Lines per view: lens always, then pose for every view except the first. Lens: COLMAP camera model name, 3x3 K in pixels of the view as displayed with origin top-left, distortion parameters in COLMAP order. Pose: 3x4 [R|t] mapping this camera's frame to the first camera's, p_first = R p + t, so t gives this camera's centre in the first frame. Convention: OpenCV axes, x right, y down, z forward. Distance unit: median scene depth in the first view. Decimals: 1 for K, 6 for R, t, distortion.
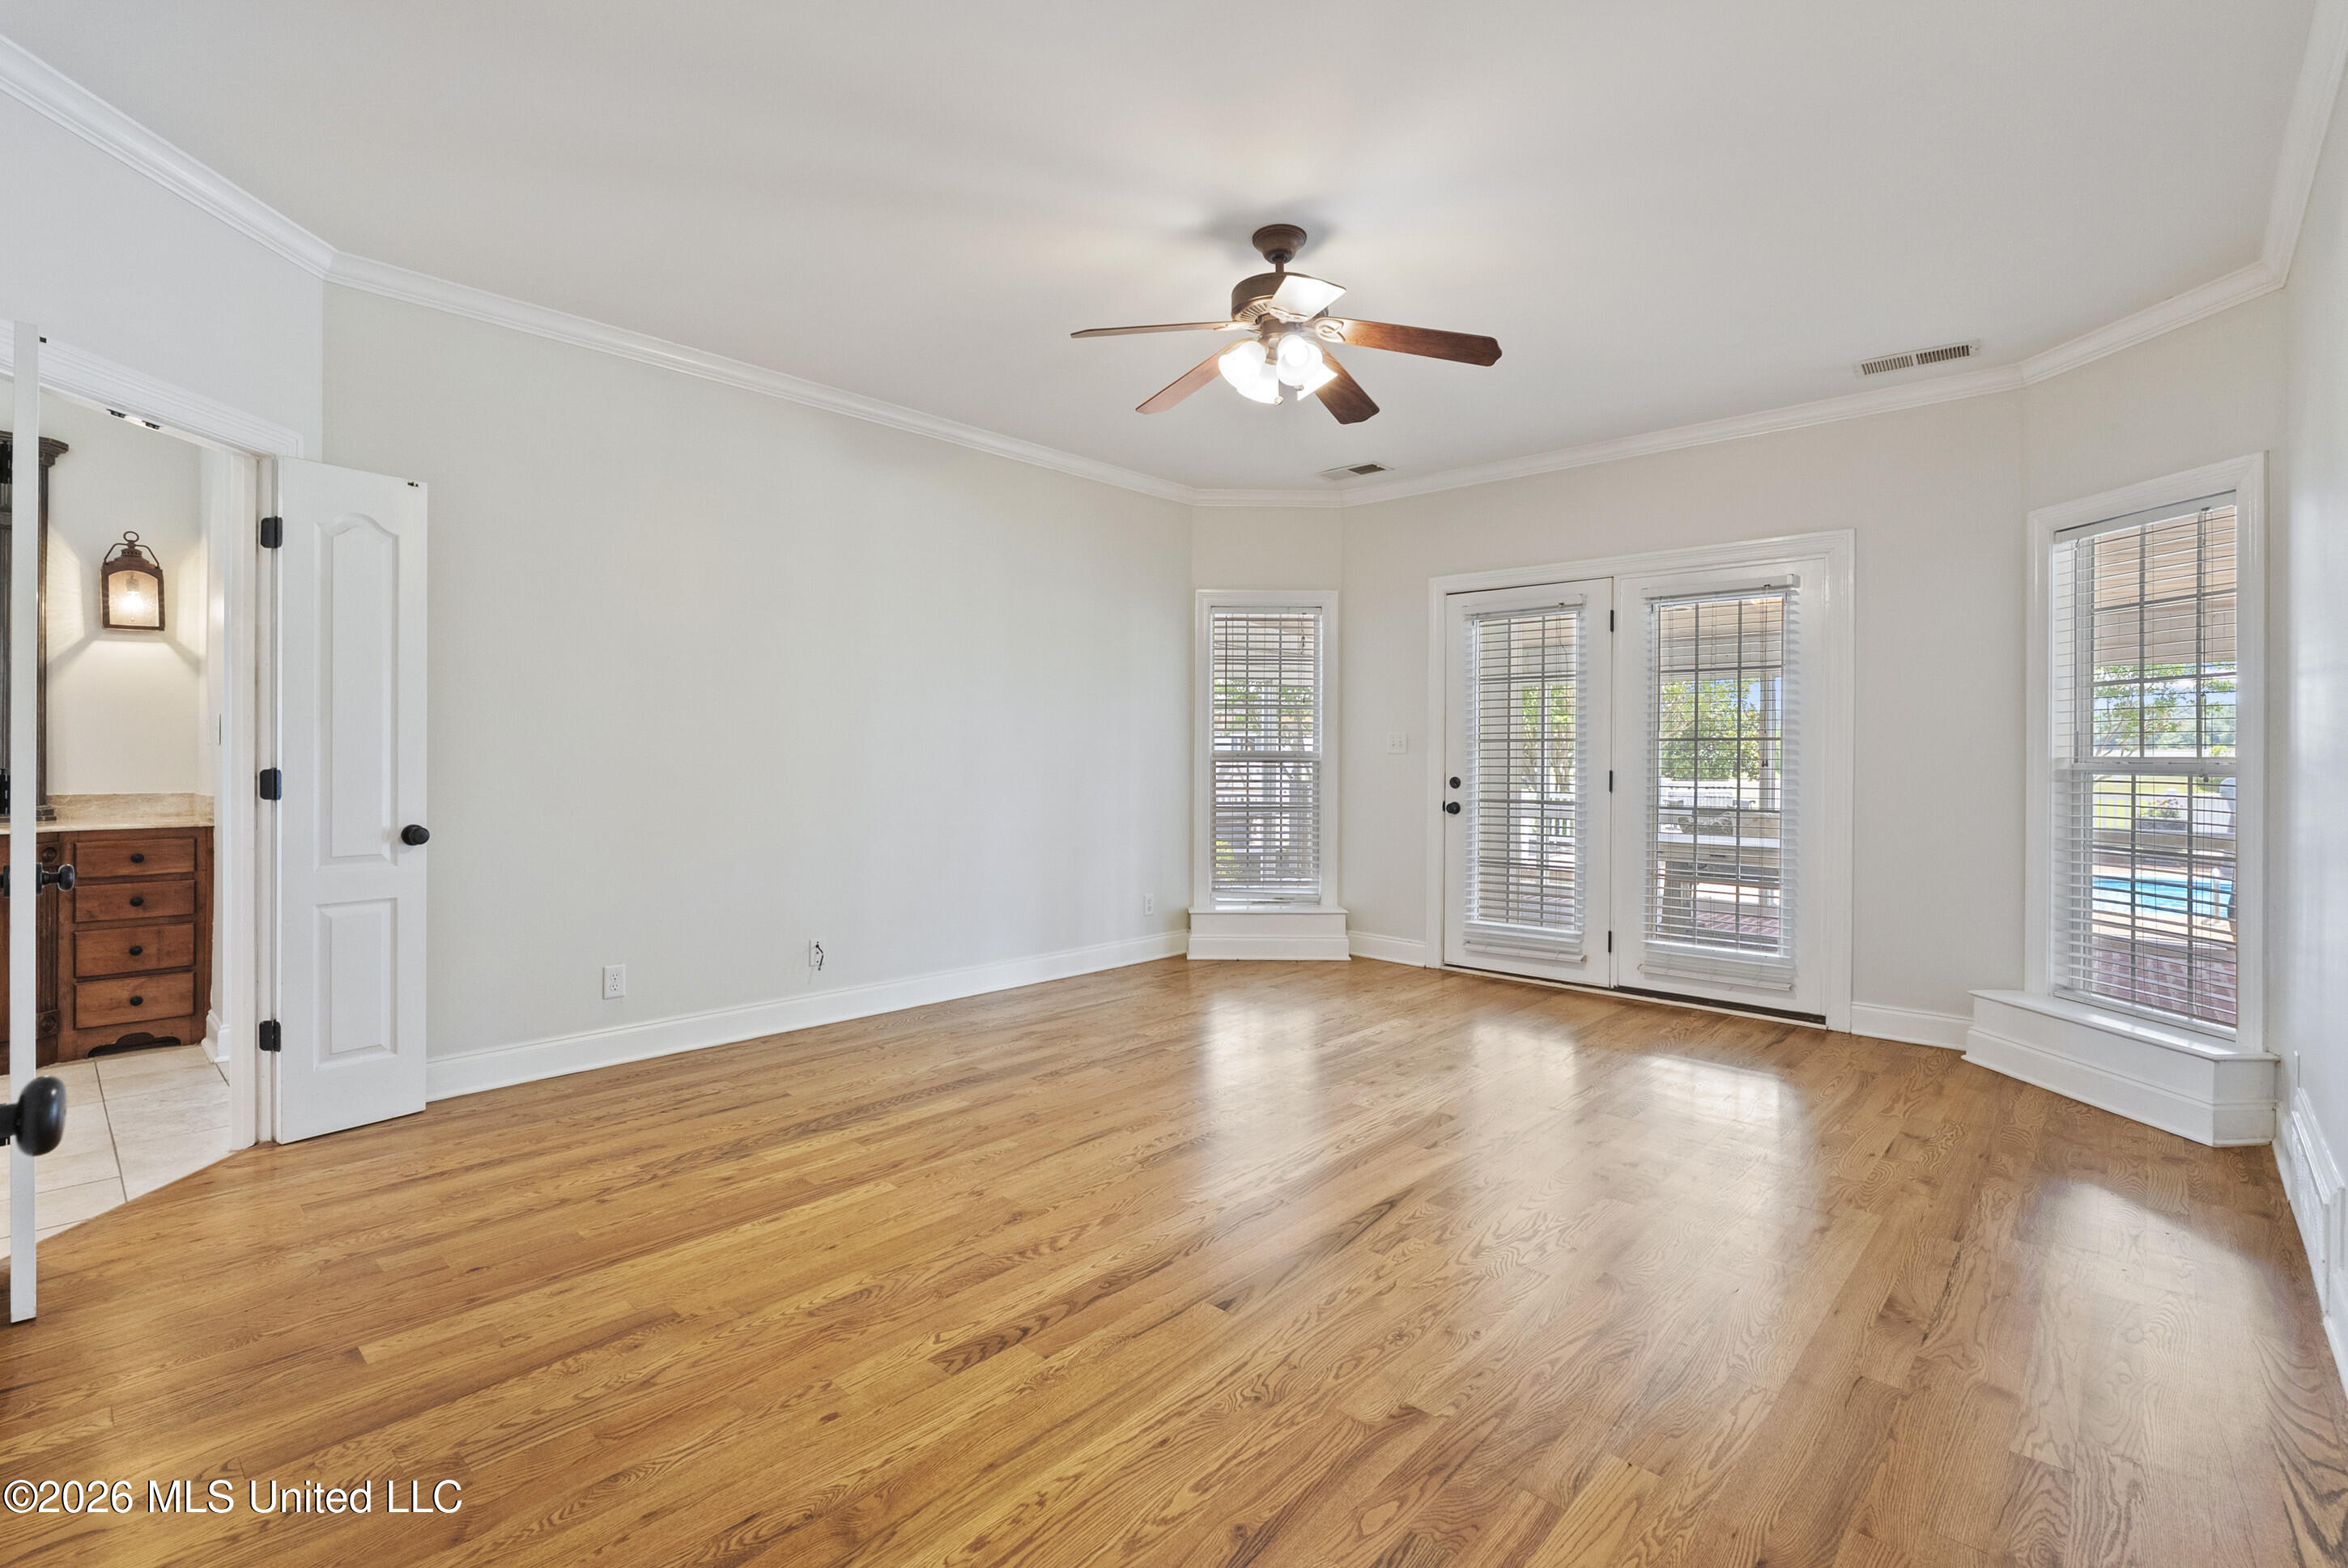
lens RADIAL K [[1067.6, 0, 1170.6], [0, 1067.6, 771.3], [0, 0, 1]] dist [-0.003169, 0.001065]
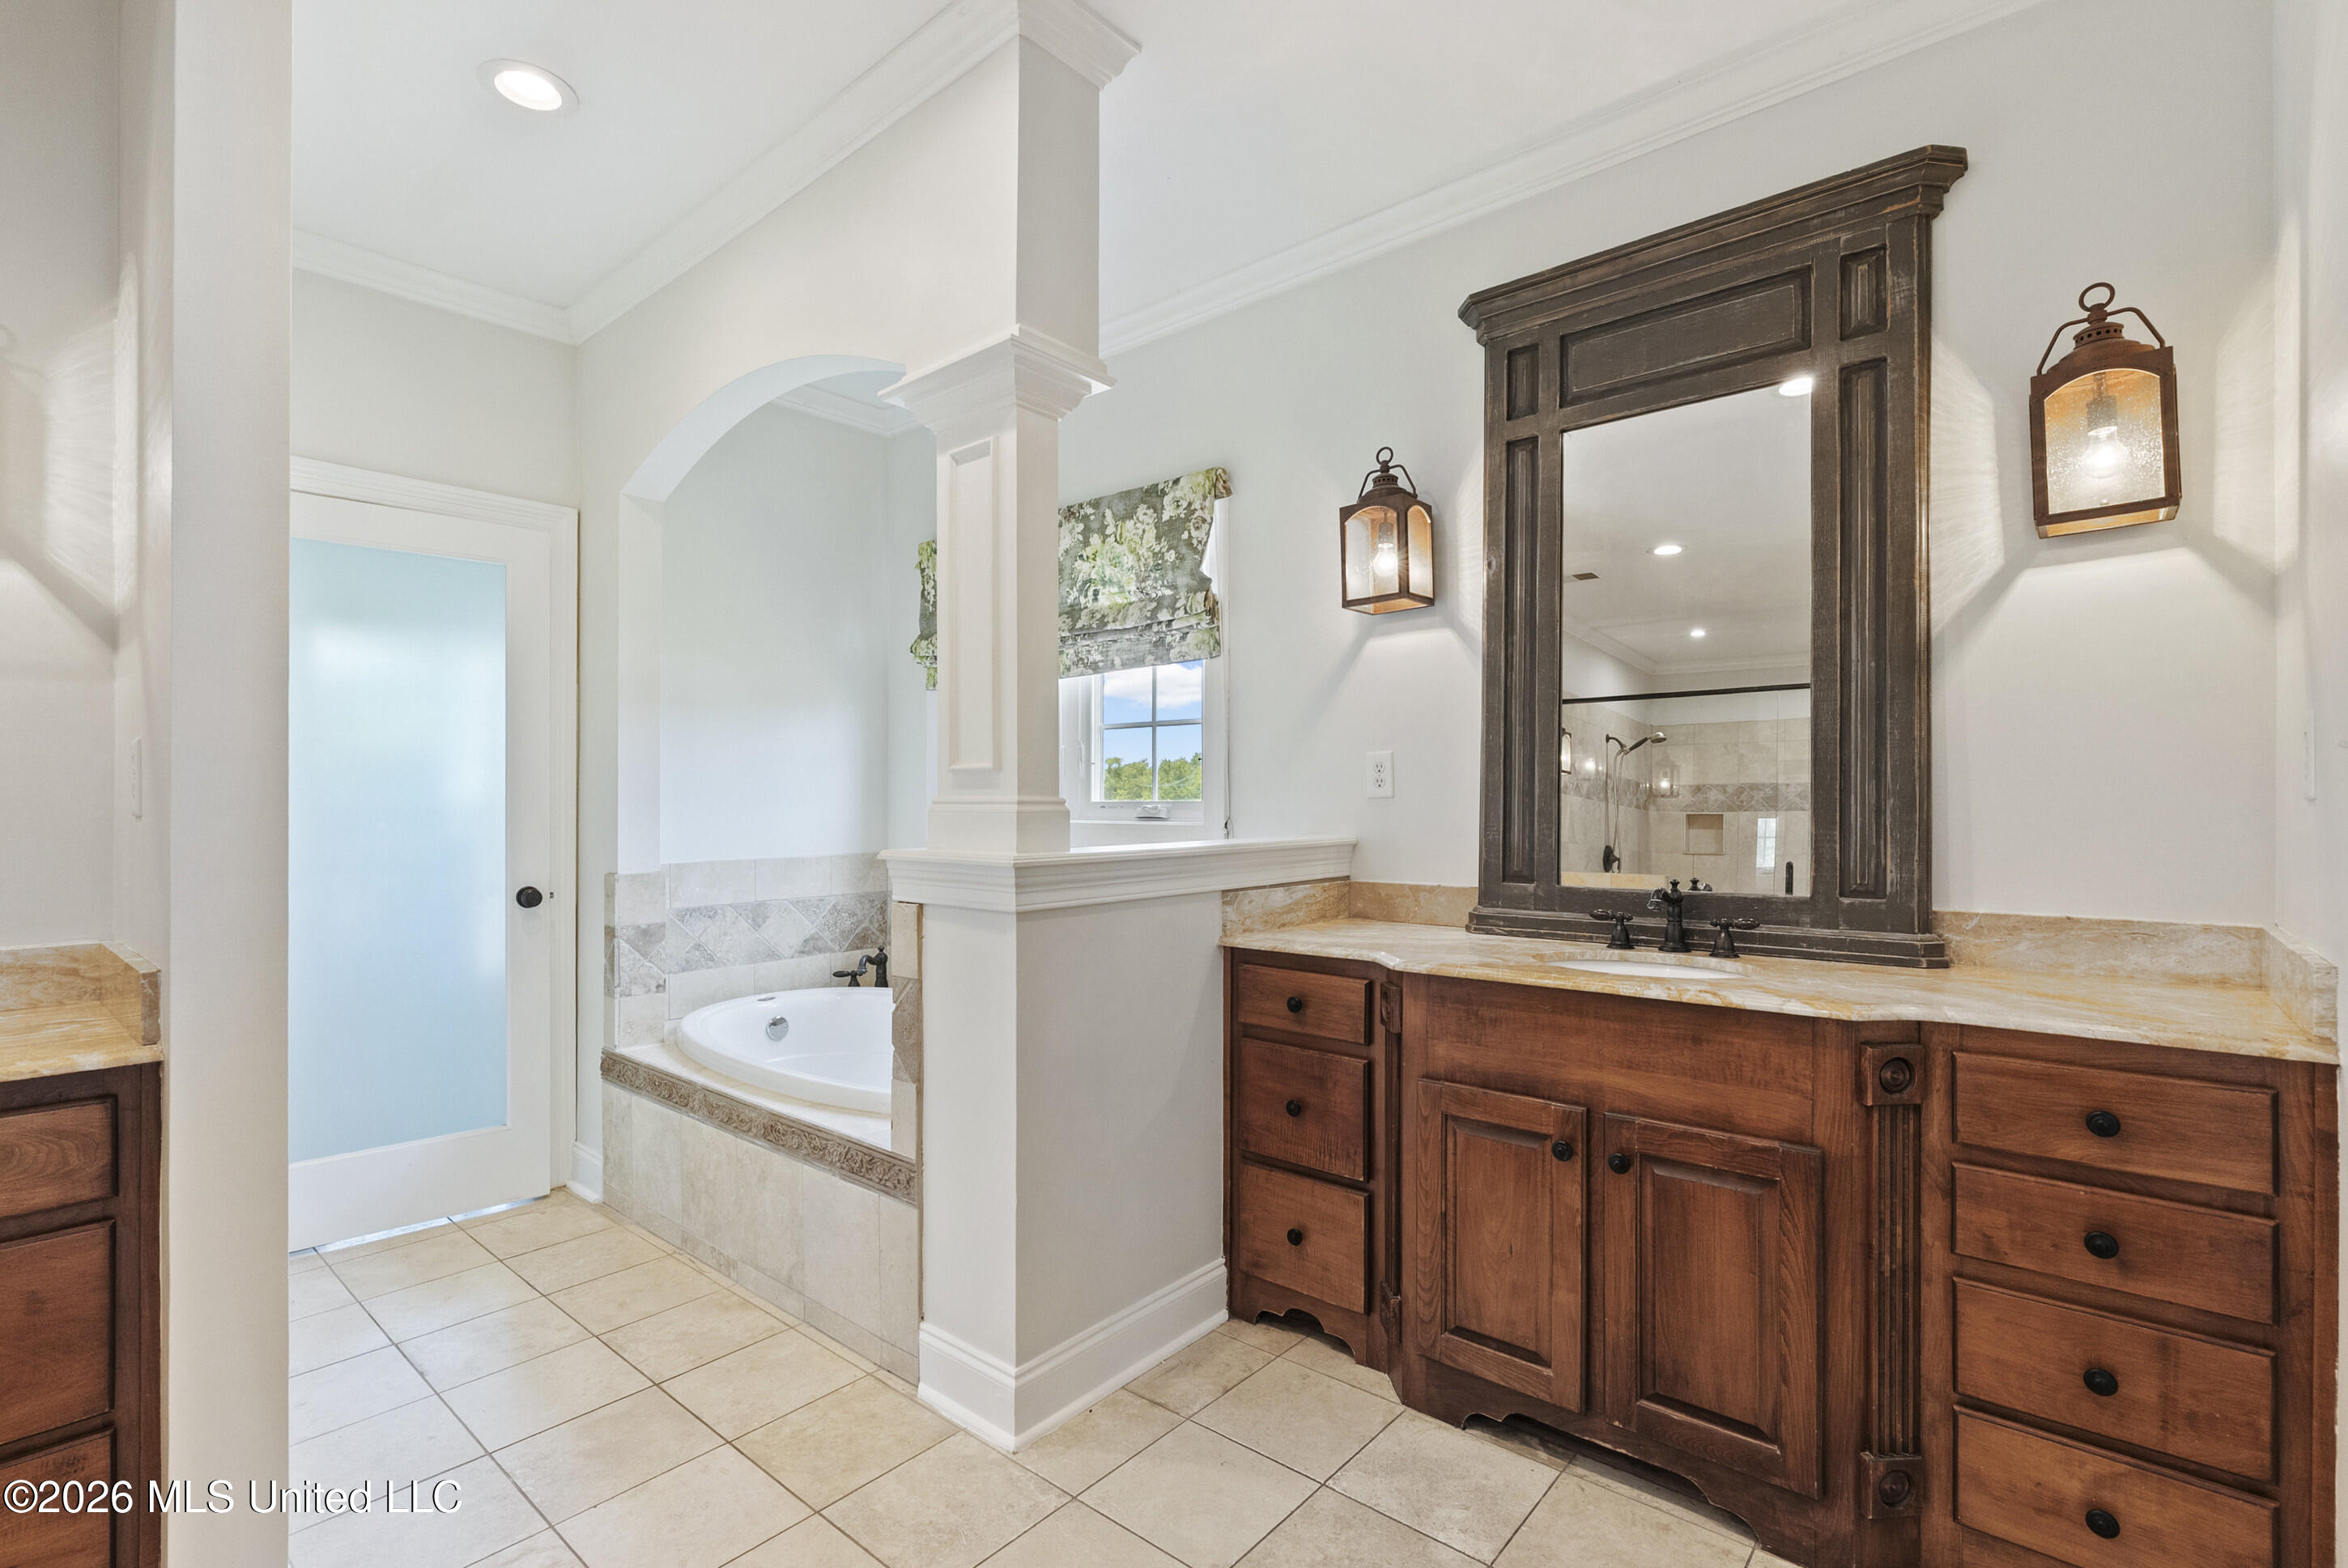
lens RADIAL K [[1067.6, 0, 1157.2], [0, 1067.6, 785.6], [0, 0, 1]] dist [-0.003169, 0.001065]
pose [[0.029481, -0.017353, -0.999415, -0.629202], [-0.007812, 0.999815, -0.017590, -0.023606], [0.999535, 0.008326, 0.029340, 0.681818]]
